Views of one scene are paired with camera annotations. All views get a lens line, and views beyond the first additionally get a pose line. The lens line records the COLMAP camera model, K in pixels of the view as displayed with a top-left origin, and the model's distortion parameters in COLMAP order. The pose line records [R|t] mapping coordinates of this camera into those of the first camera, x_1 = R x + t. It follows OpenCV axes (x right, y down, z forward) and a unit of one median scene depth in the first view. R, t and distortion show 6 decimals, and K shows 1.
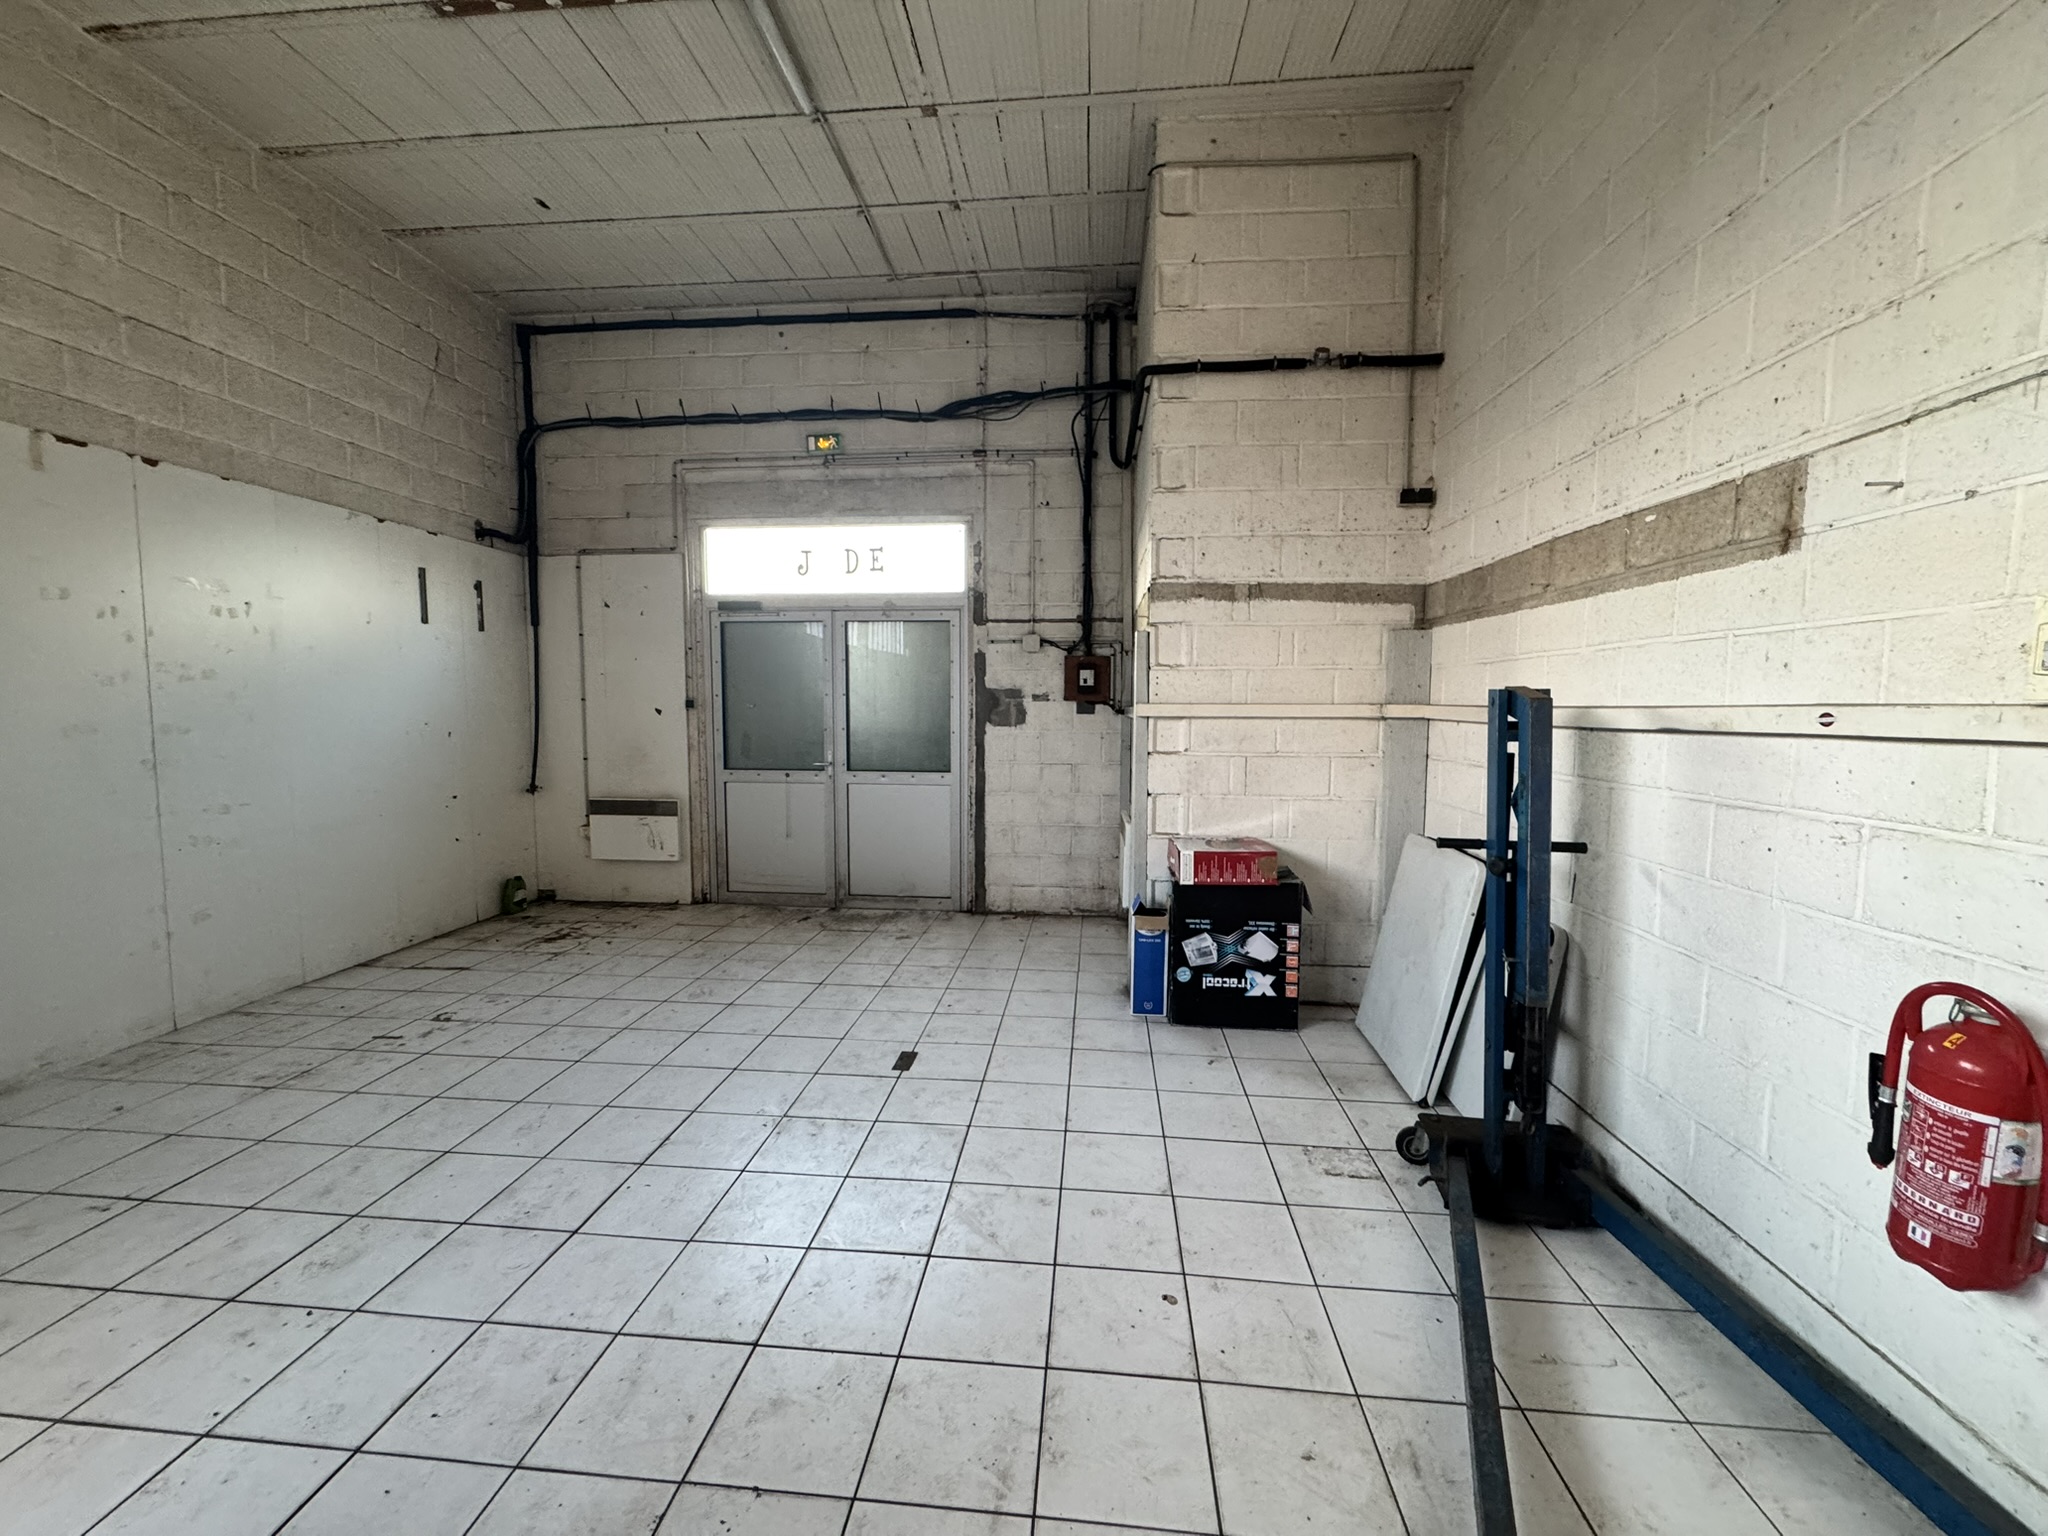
lens RADIAL K [[820.2, 0, 1020.2], [0, 820.2, 767.6], [0, 0, 1]] dist [-0.000300, 0.000014]
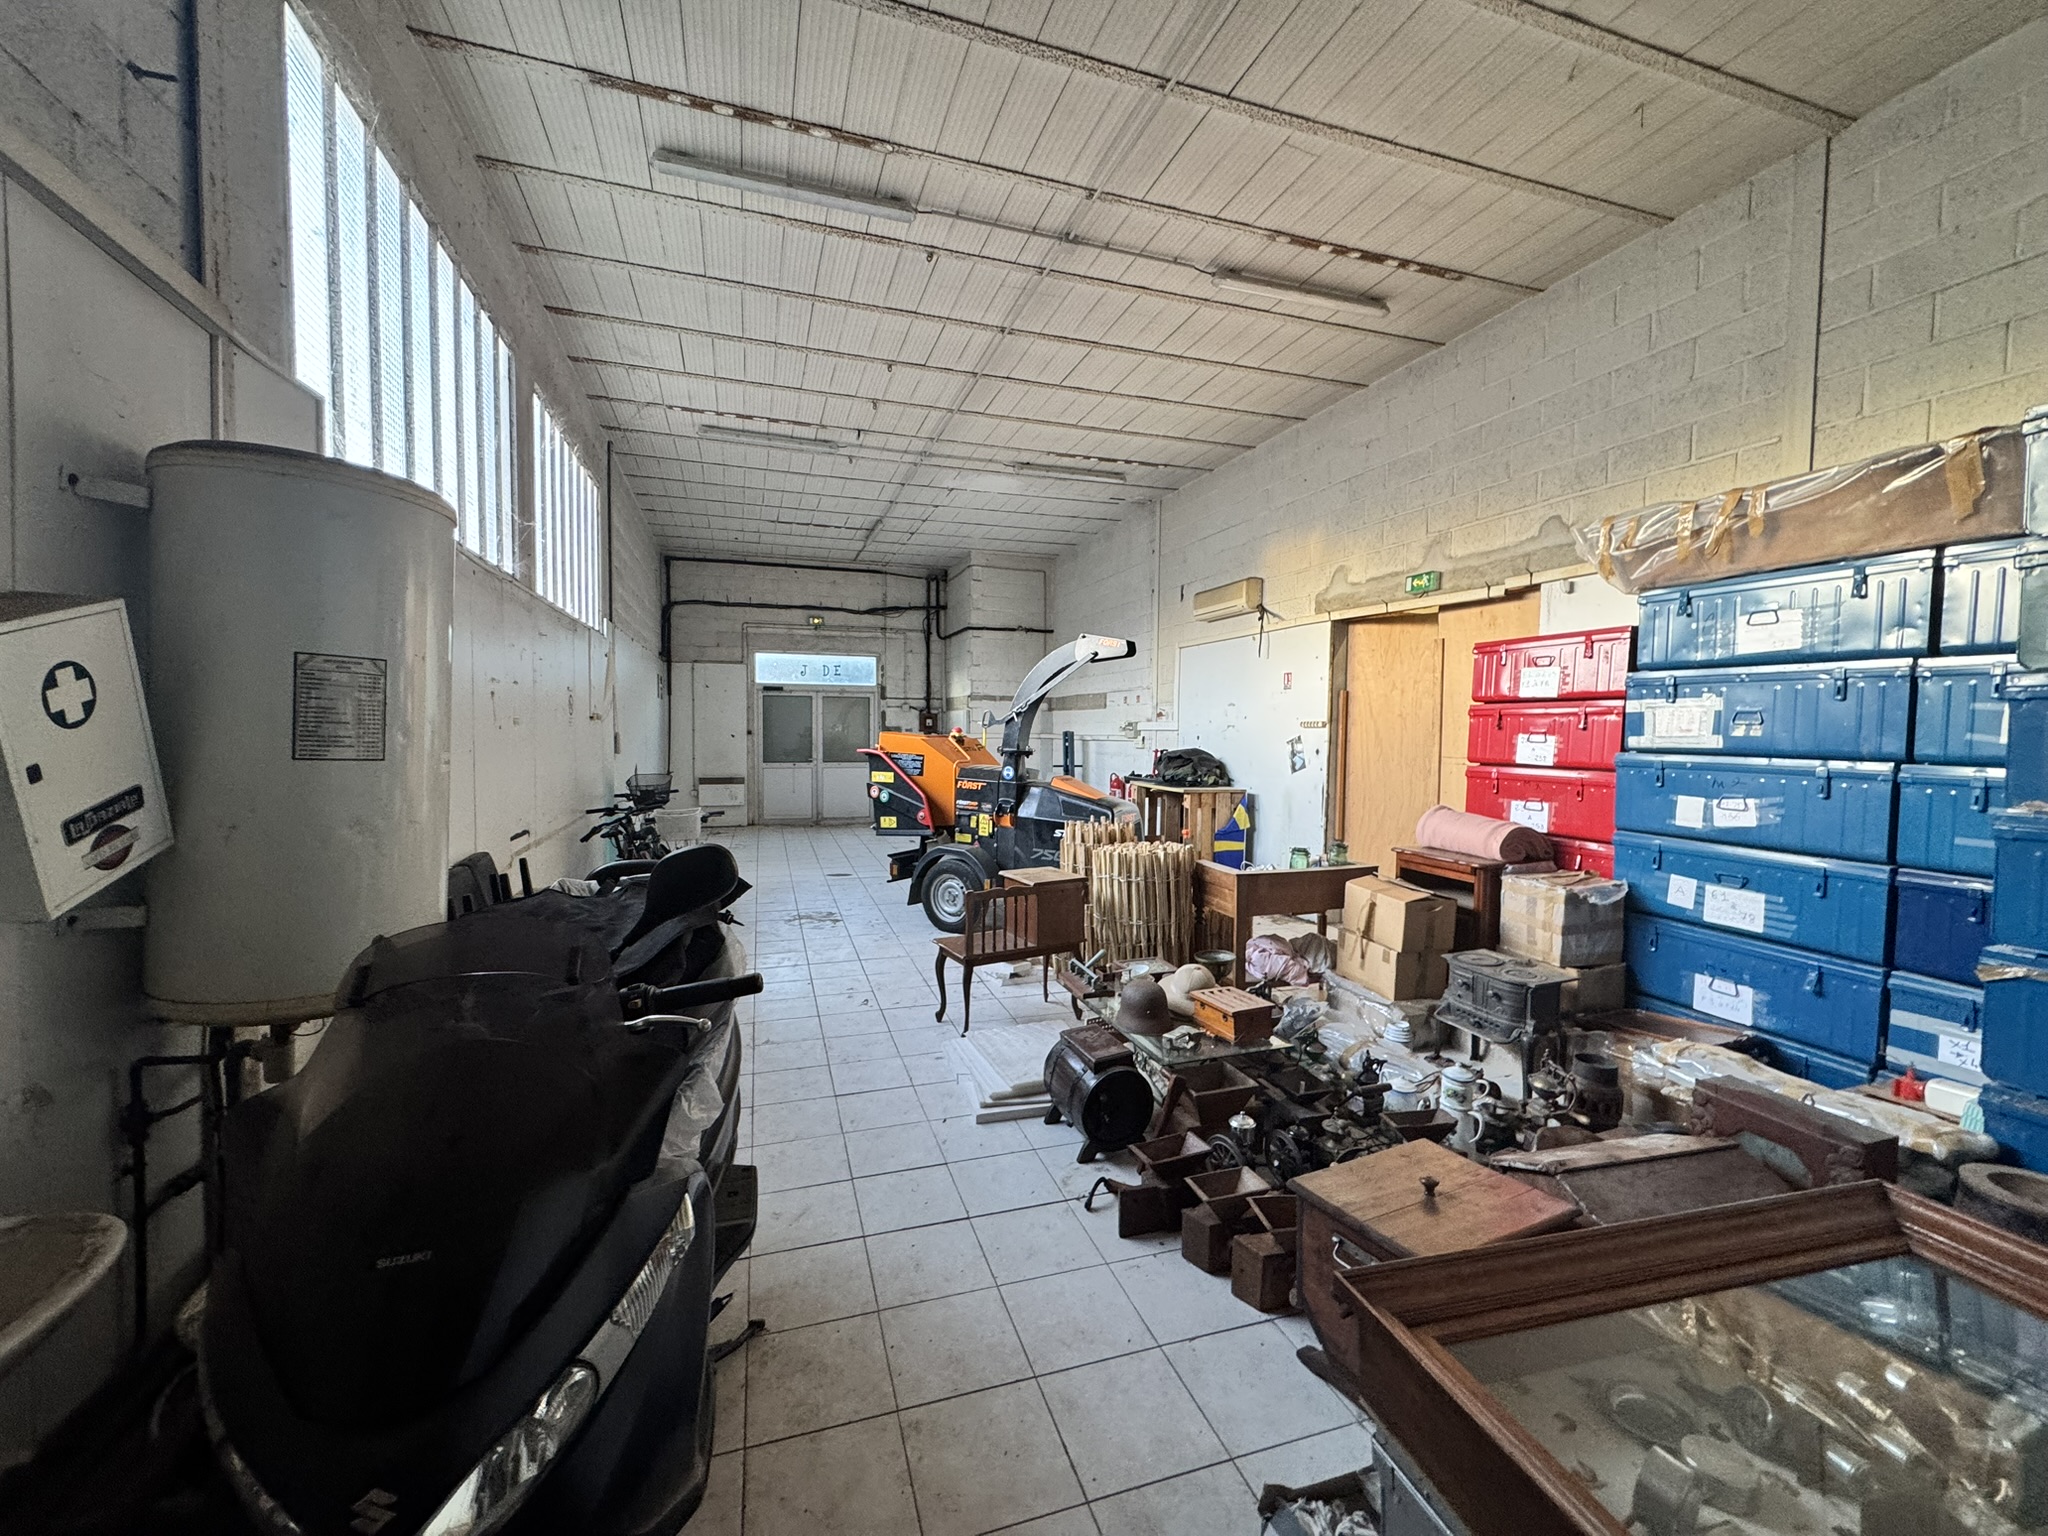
lens RADIAL K [[820.2, 0, 1016.5], [0, 820.2, 767.6], [0, 0, 1]] dist [-0.000300, 0.000014]
pose [[0.923743, -0.014396, 0.382743, -0.609708], [0.026210, 0.999327, -0.025669, 0.094383], [-0.382116, 0.033743, 0.923498, -1.346212]]
